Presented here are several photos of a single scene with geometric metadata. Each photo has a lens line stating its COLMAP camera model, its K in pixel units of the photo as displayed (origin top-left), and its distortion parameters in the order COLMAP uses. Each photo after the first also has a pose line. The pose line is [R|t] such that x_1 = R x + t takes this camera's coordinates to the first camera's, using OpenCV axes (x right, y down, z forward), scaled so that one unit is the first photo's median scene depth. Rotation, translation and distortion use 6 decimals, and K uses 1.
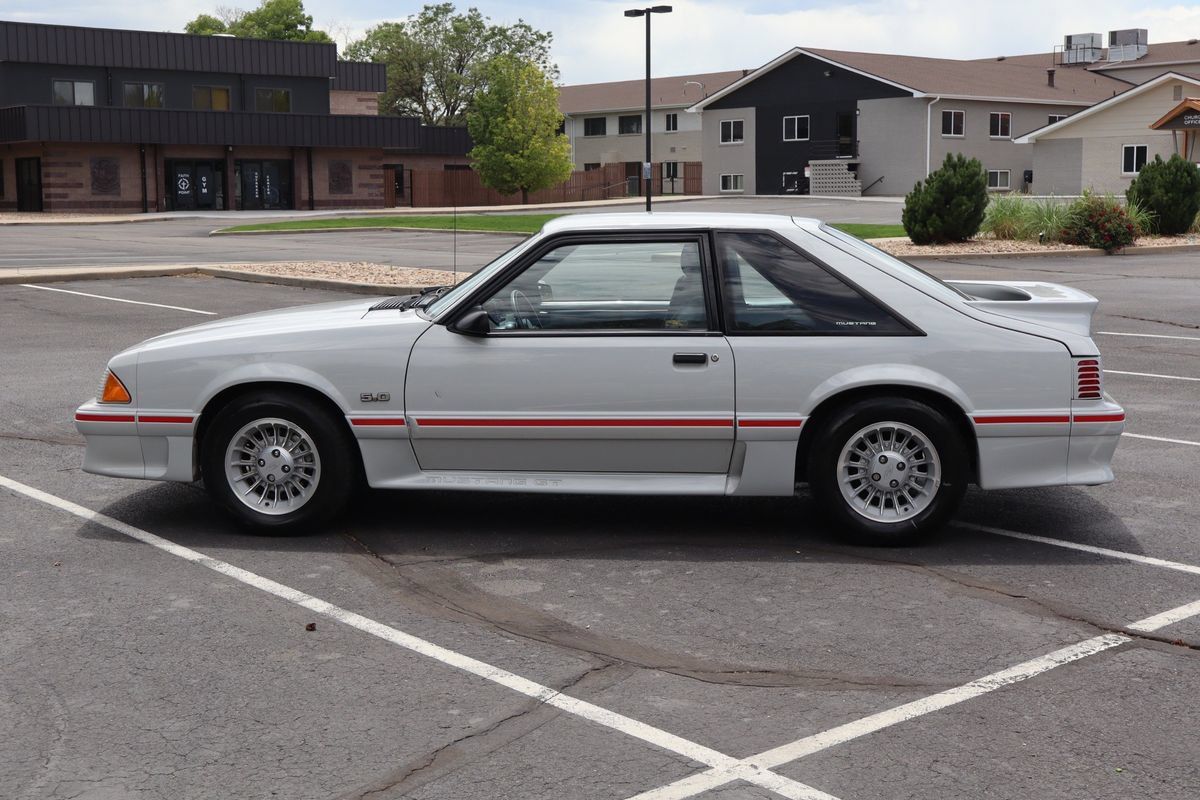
lens RADIAL K [[1558.3, 0, 600.0], [0, 1558.3, 400.0], [0, 0, 1]] dist [0.030384, -0.041739]
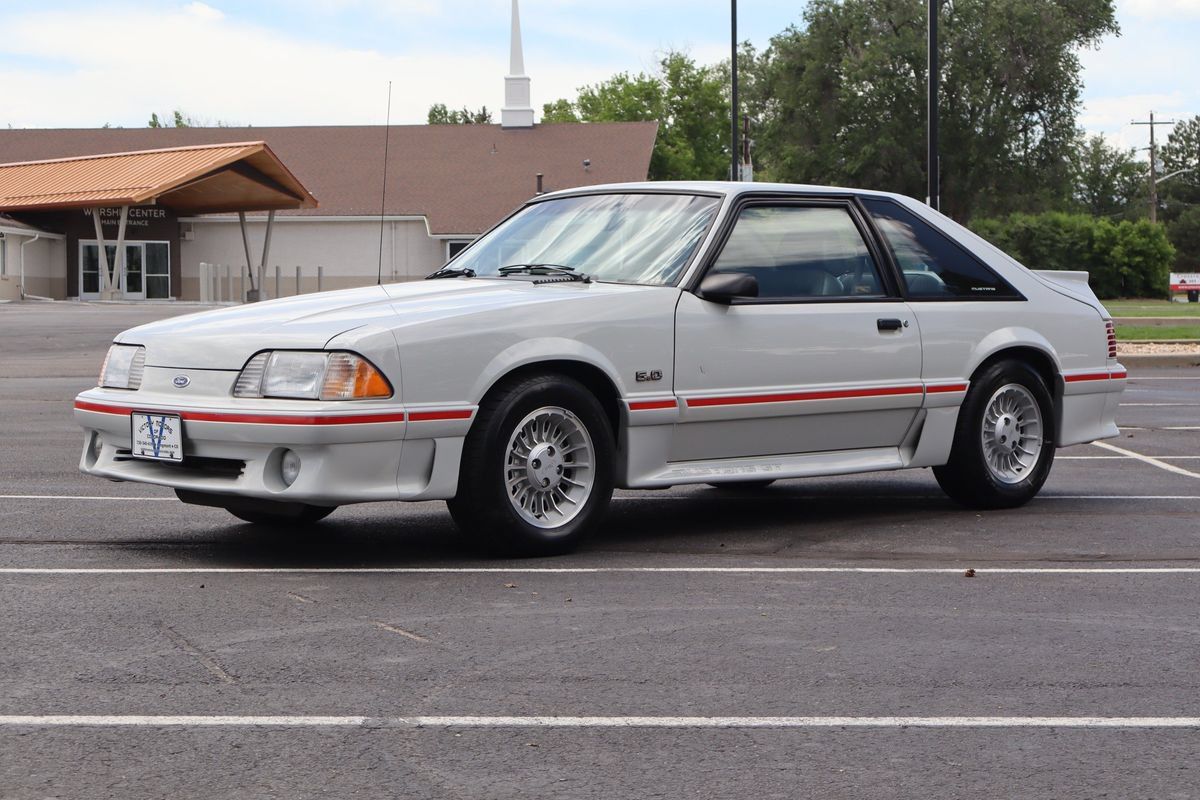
lens RADIAL K [[2332.5, 0, 600.0], [0, 2332.5, 400.0], [0, 0, 1]] dist [0.013975, -0.077533]
pose [[0.655336, -0.027430, 0.754839, -1.081697], [0.102064, 0.993391, -0.052511, 0.072677], [-0.748410, 0.111455, 0.653805, 0.185648]]
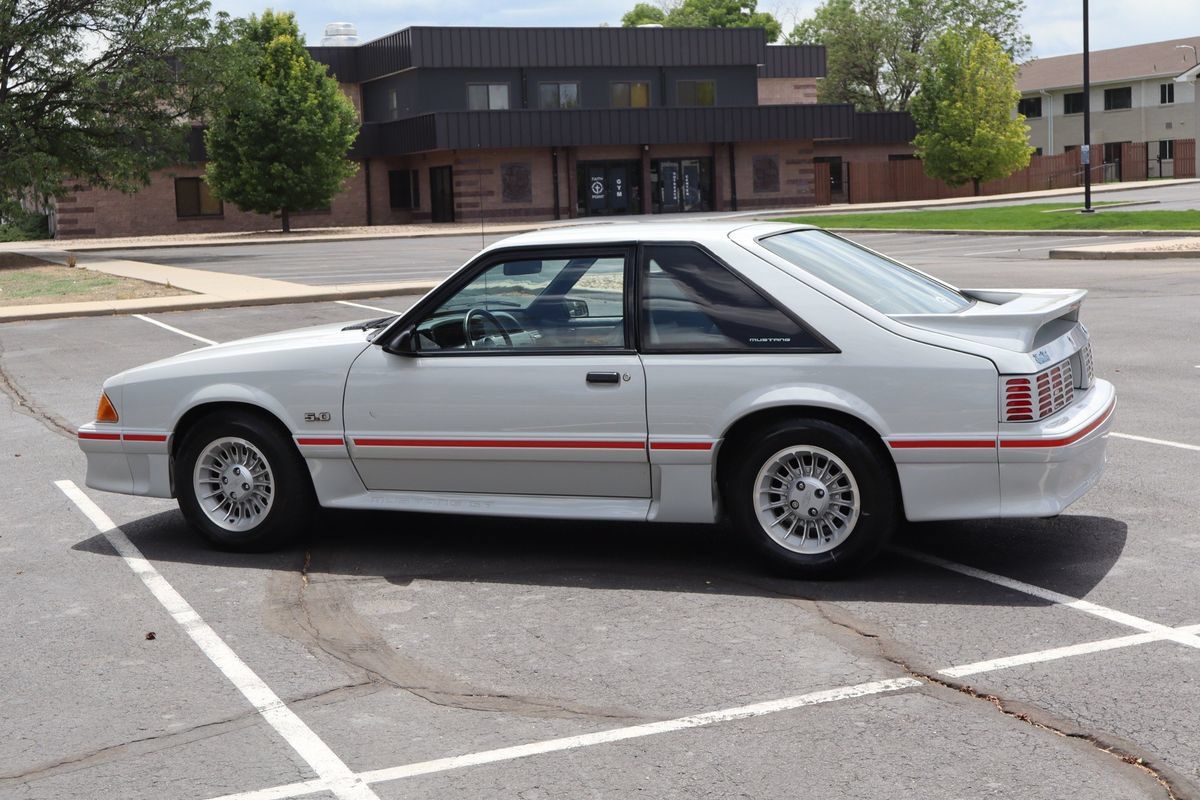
lens RADIAL K [[1751.5, 0, 600.0], [0, 1751.5, 400.0], [0, 0, 1]] dist [0.021792, -0.009334]
pose [[0.957499, 0.000585, -0.288436, 0.346846], [-0.003719, 0.999940, -0.010318, -0.001743], [0.288412, 0.010952, 0.957444, -0.034099]]
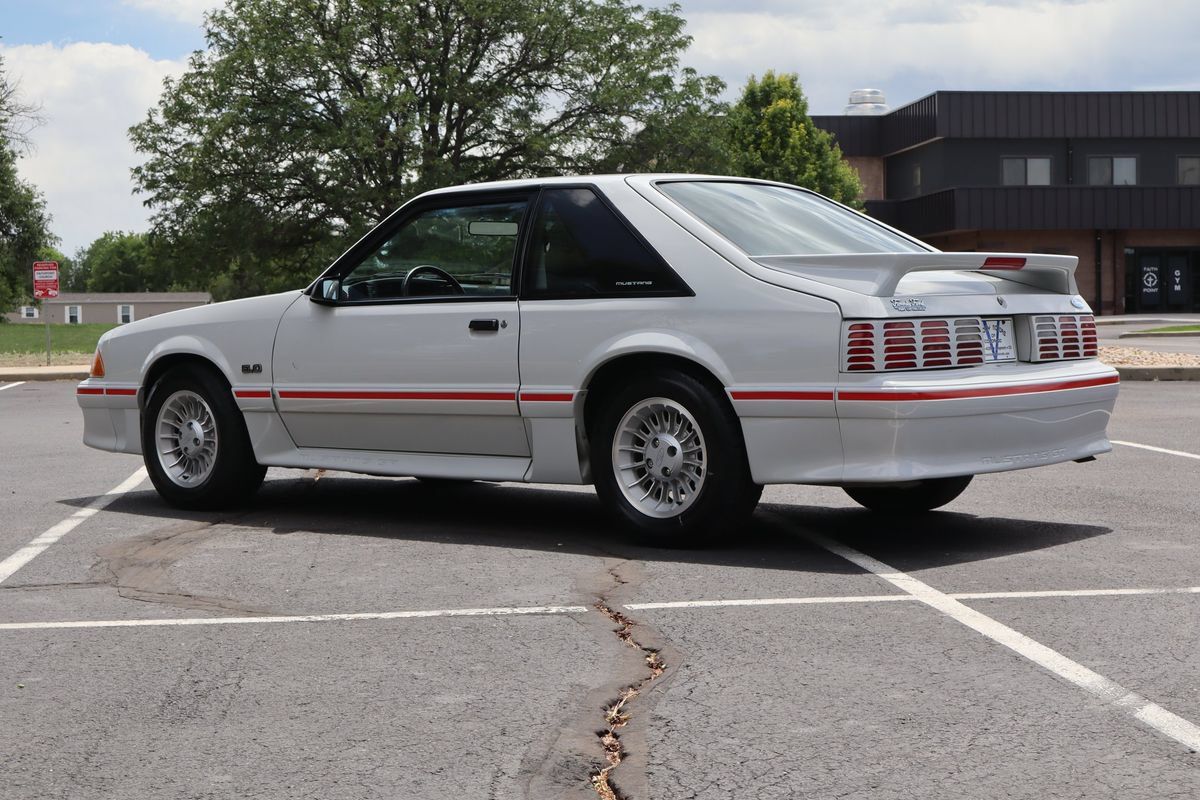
lens RADIAL K [[2037.5, 0, 600.0], [0, 2037.5, 400.0], [0, 0, 1]] dist [0.037142, -0.208855]
pose [[0.827731, 0.018361, -0.560824, 0.732871], [-0.067680, 0.995435, -0.067301, 0.086393], [0.557028, 0.093664, 0.825195, 0.061490]]
